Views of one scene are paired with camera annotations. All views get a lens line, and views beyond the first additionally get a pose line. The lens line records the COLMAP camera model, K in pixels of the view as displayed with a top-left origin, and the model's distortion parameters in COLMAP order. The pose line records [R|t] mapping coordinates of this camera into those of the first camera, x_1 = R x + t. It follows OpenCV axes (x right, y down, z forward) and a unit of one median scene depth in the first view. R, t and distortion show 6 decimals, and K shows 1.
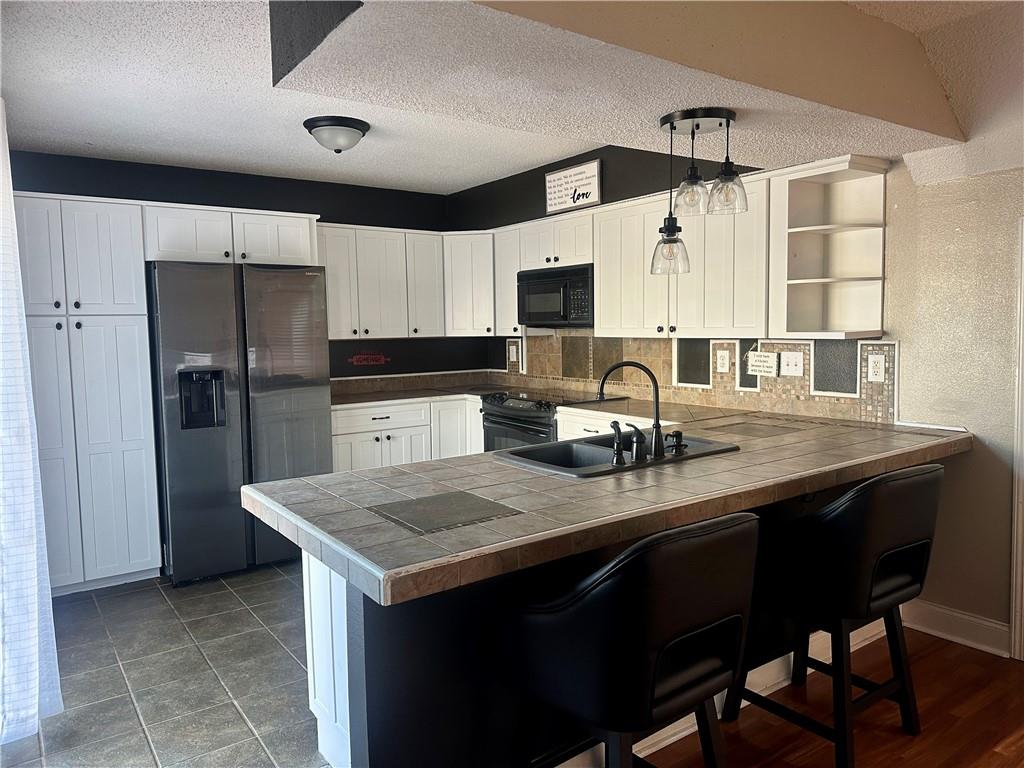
lens RADIAL K [[720.7, 0, 511.6], [0, 720.7, 379.8], [0, 0, 1]] dist [0.076119, -0.102007]
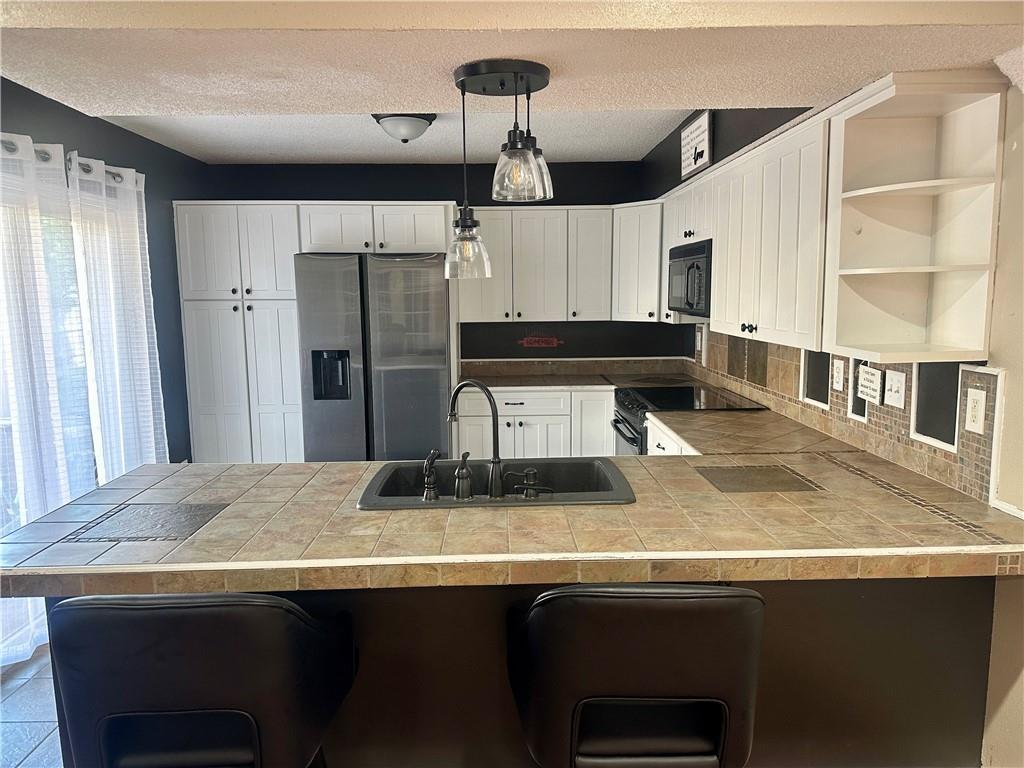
lens RADIAL K [[720.7, 0, 501.9], [0, 720.7, 393.8], [0, 0, 1]] dist [0.076119, -0.102007]
pose [[0.822863, 0.088647, -0.561283, 0.405821], [-0.047378, 0.995020, 0.087691, -0.052238], [0.566261, -0.045565, 0.822965, 0.201931]]
